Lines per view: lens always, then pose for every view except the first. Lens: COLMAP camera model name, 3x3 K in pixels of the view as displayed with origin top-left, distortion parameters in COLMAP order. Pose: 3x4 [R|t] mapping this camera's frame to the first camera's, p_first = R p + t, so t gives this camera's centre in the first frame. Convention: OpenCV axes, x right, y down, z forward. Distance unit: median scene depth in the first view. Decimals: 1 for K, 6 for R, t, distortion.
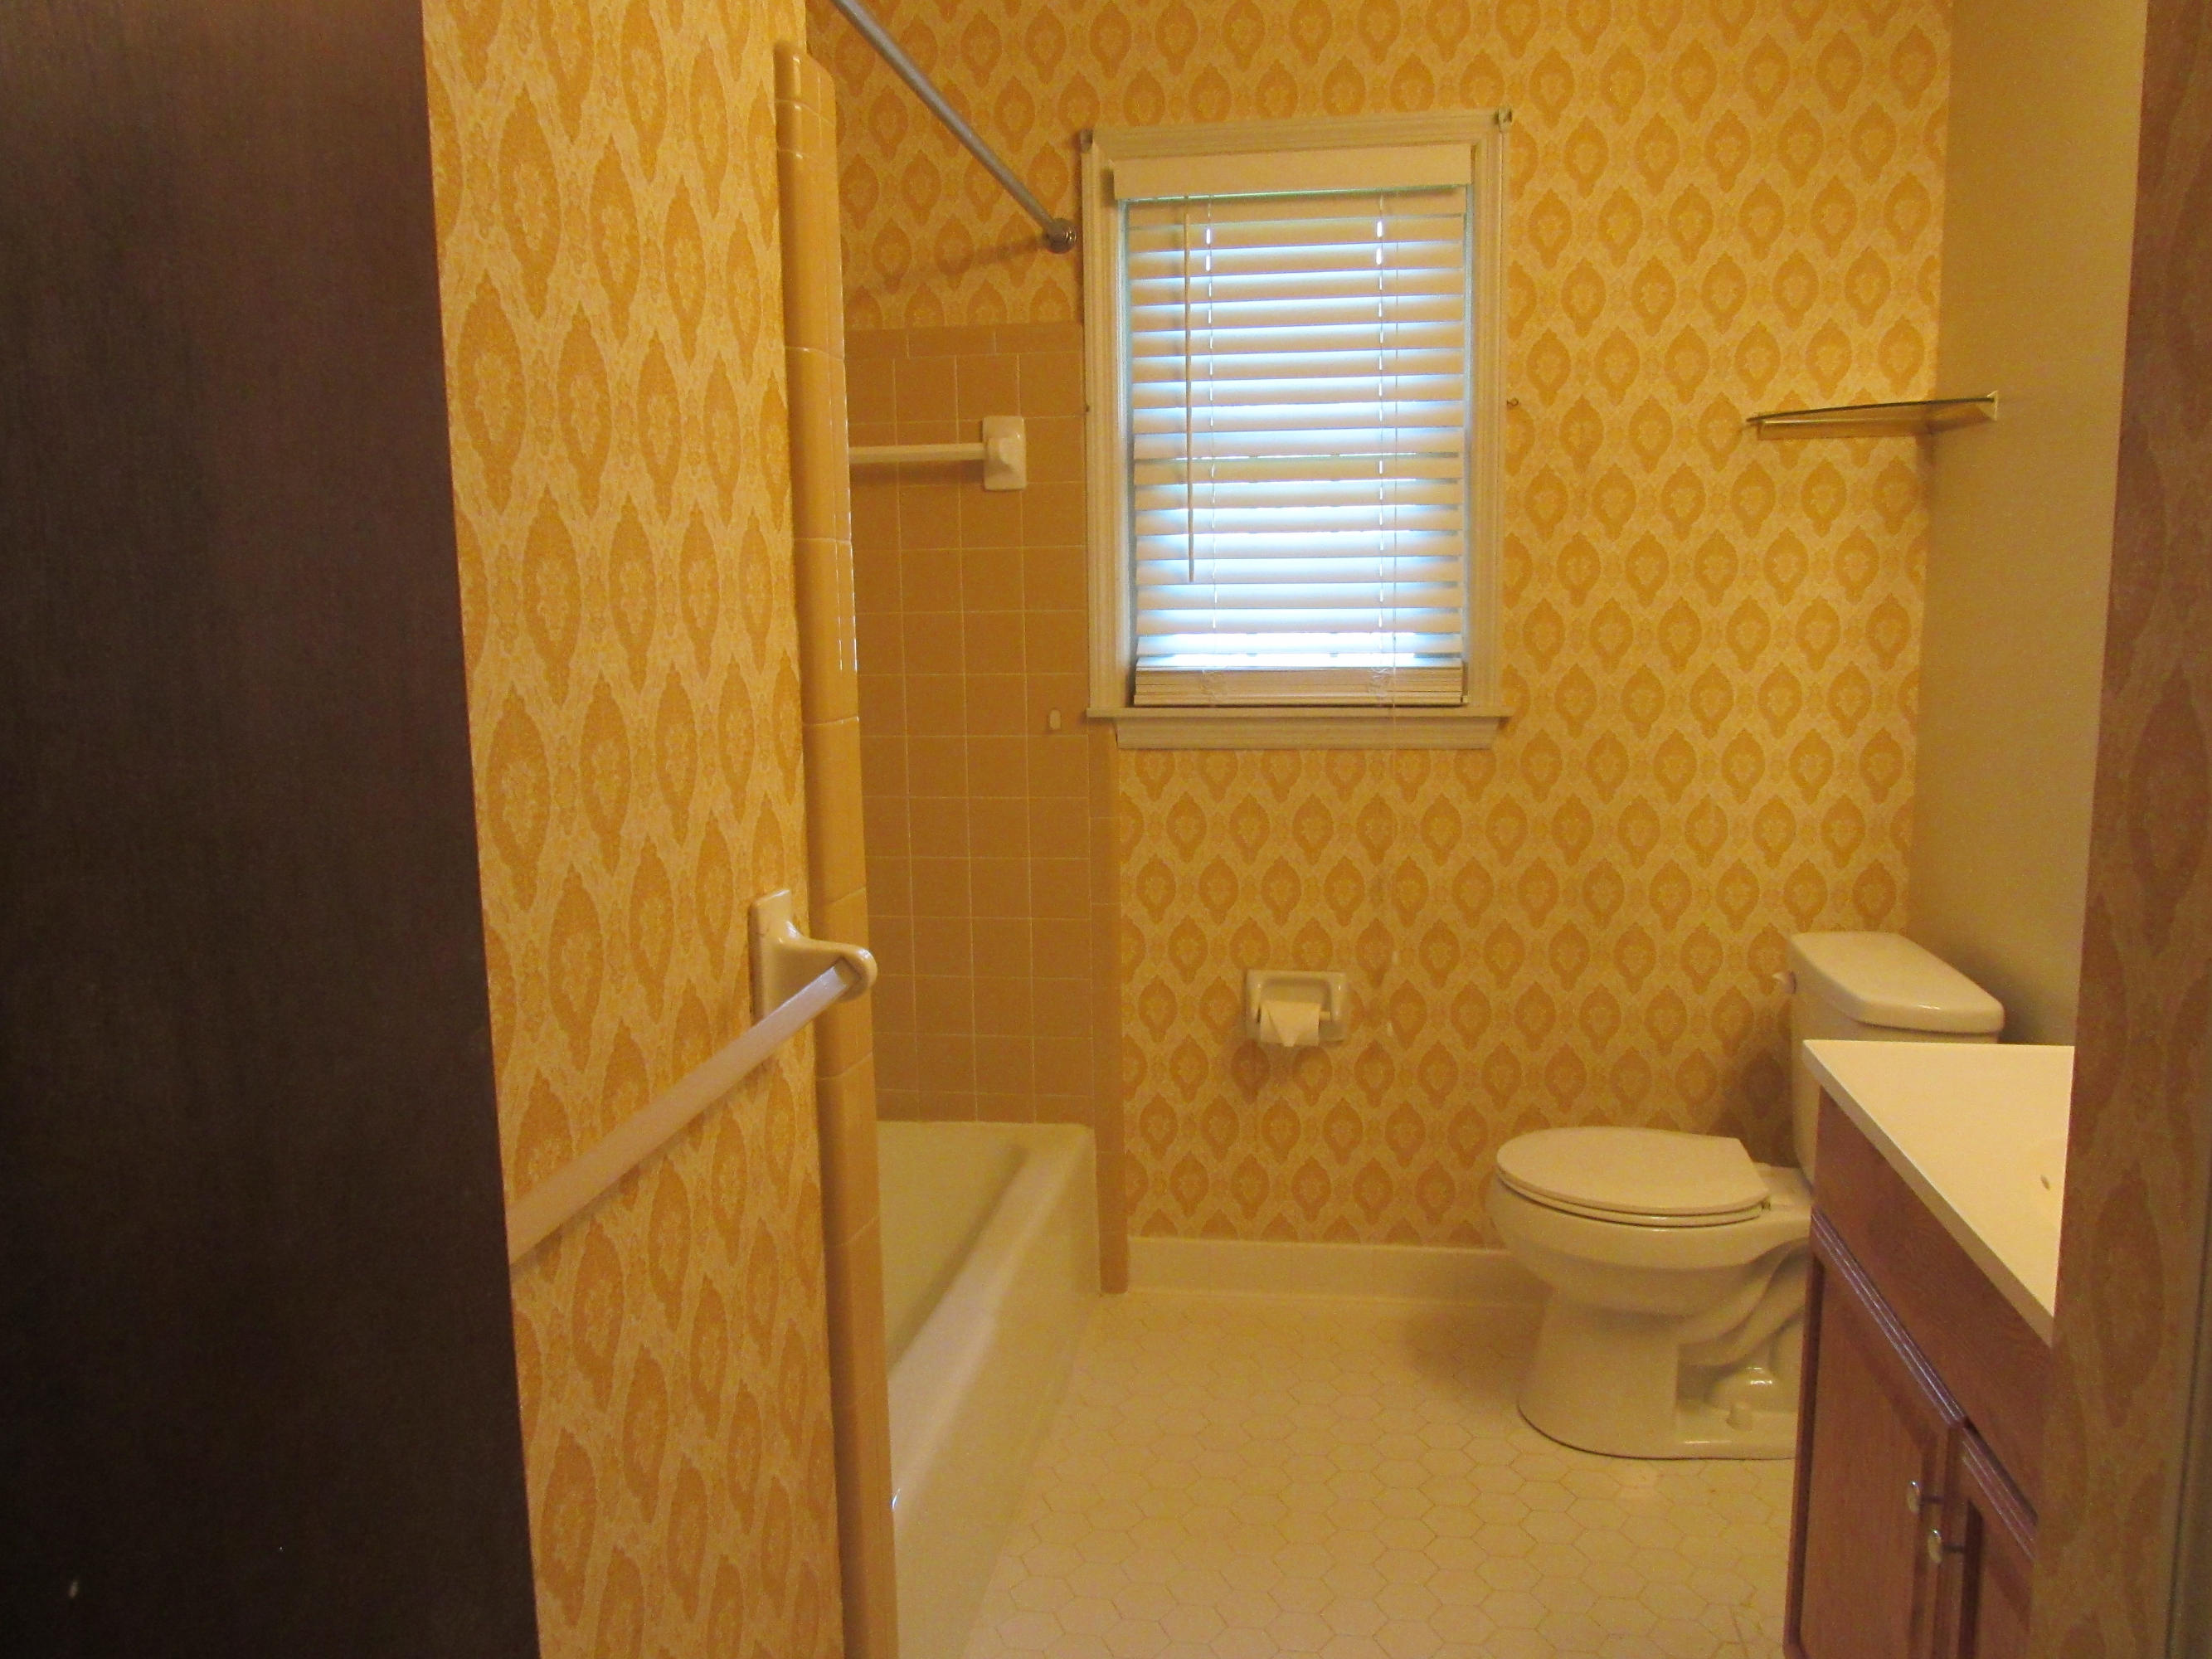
lens RADIAL K [[1669.0, 0, 1112.7], [0, 1669.0, 840.6], [0, 0, 1]] dist [-0.040008, 0.028755]
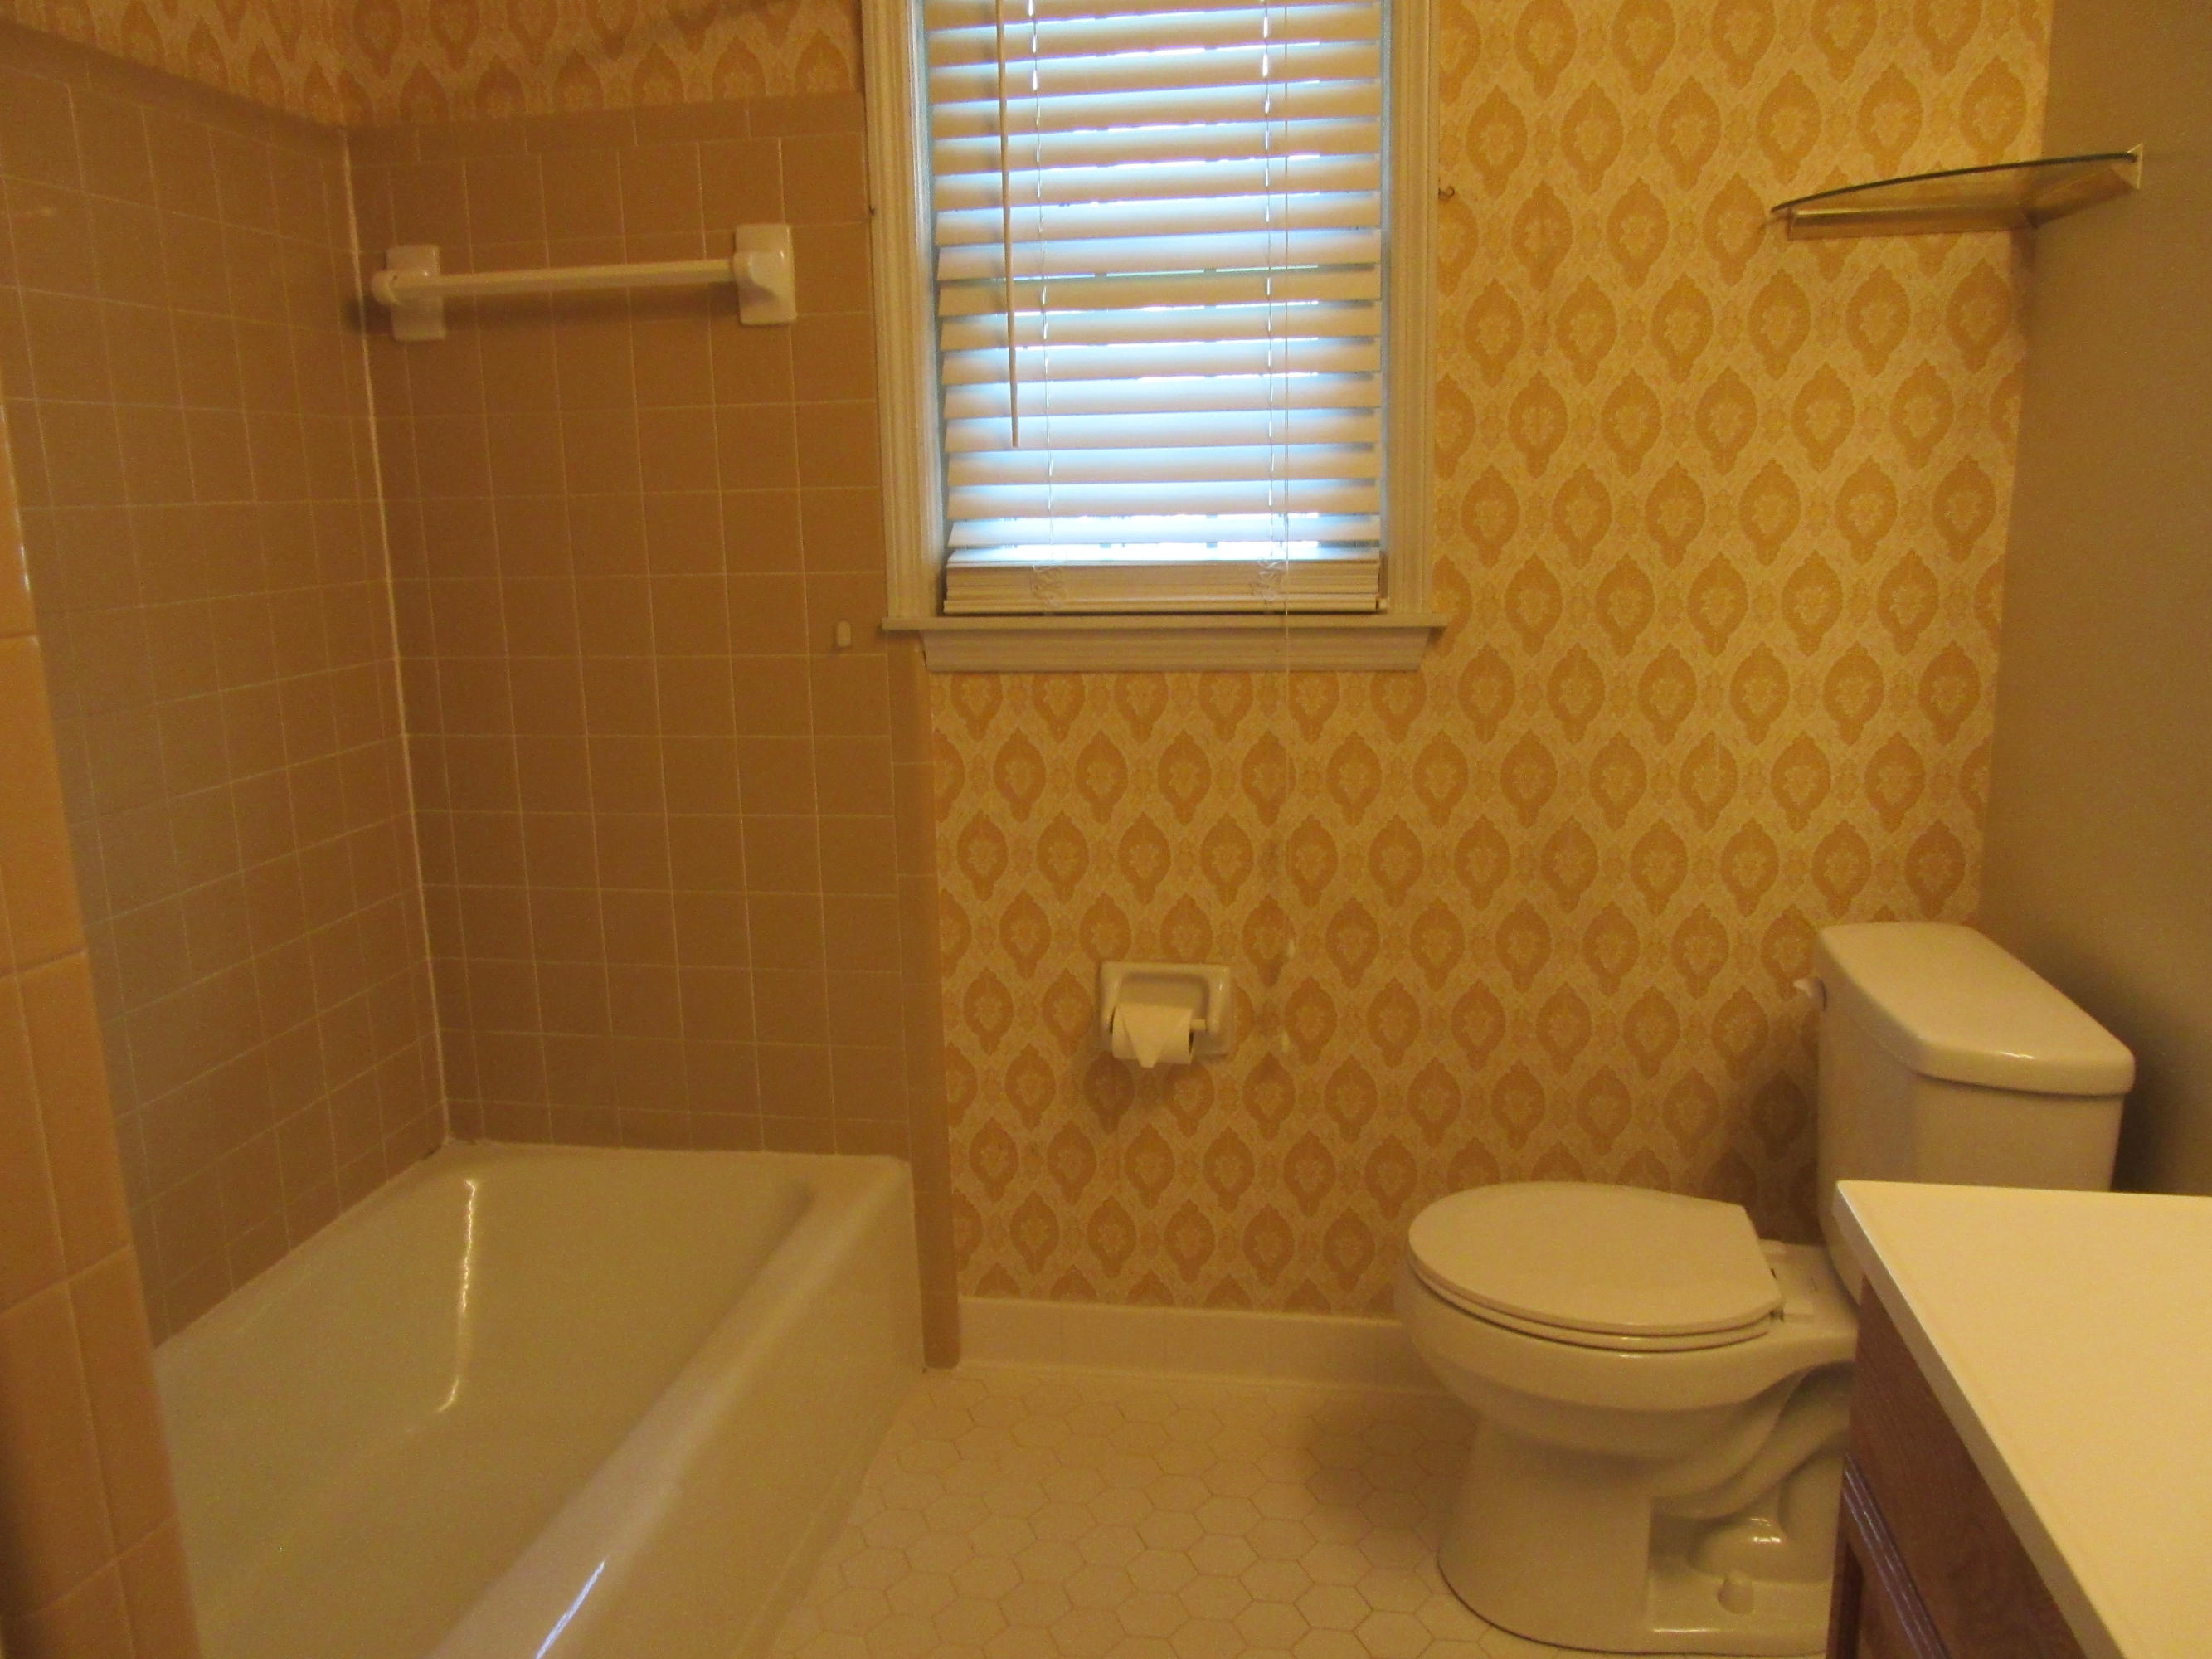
lens RADIAL K [[1669.0, 0, 1110.3], [0, 1669.0, 831.4], [0, 0, 1]] dist [-0.040008, 0.028755]
pose [[0.999818, -0.002704, -0.018861, 0.103628], [0.003724, 0.998518, 0.054291, -0.024387], [0.018687, -0.054351, 0.998347, 0.252344]]
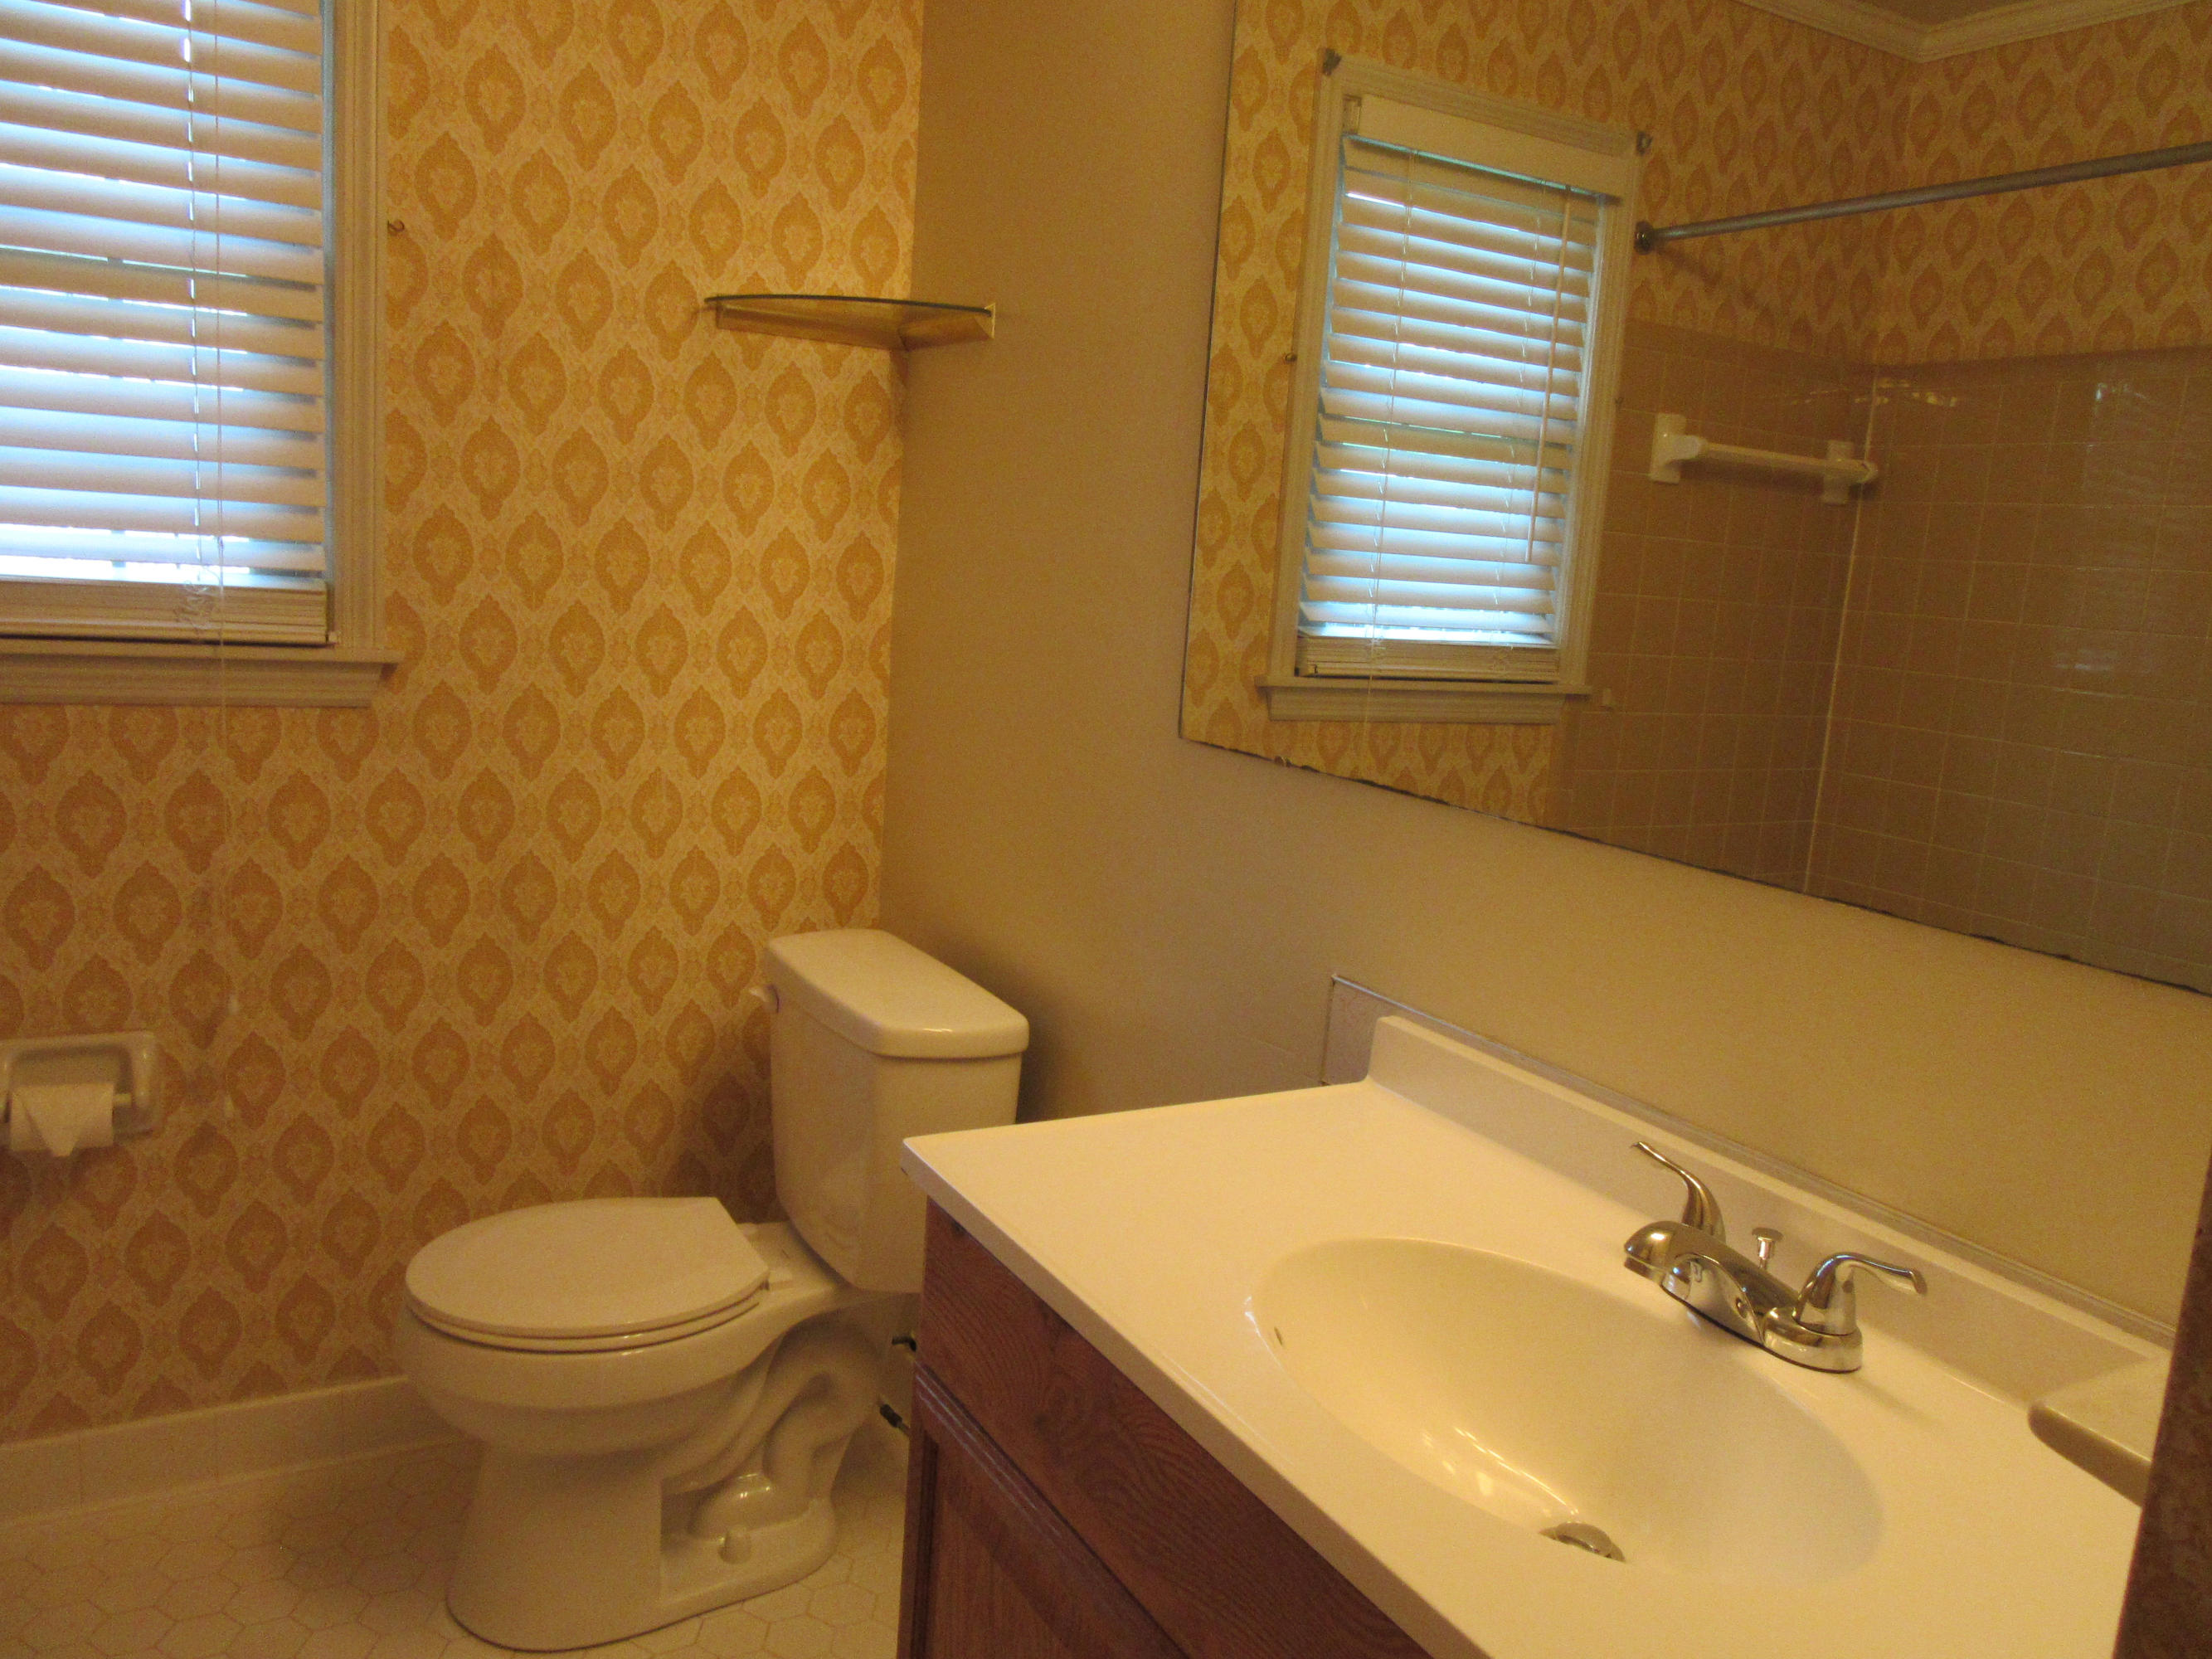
lens RADIAL K [[1669.0, 0, 1108.7], [0, 1669.0, 831.6], [0, 0, 1]] dist [-0.040008, 0.028755]
pose [[0.776712, -0.033159, 0.628983, 0.021102], [0.012018, 0.999212, 0.037837, -0.024290], [-0.629742, -0.021829, 0.776498, 0.236894]]
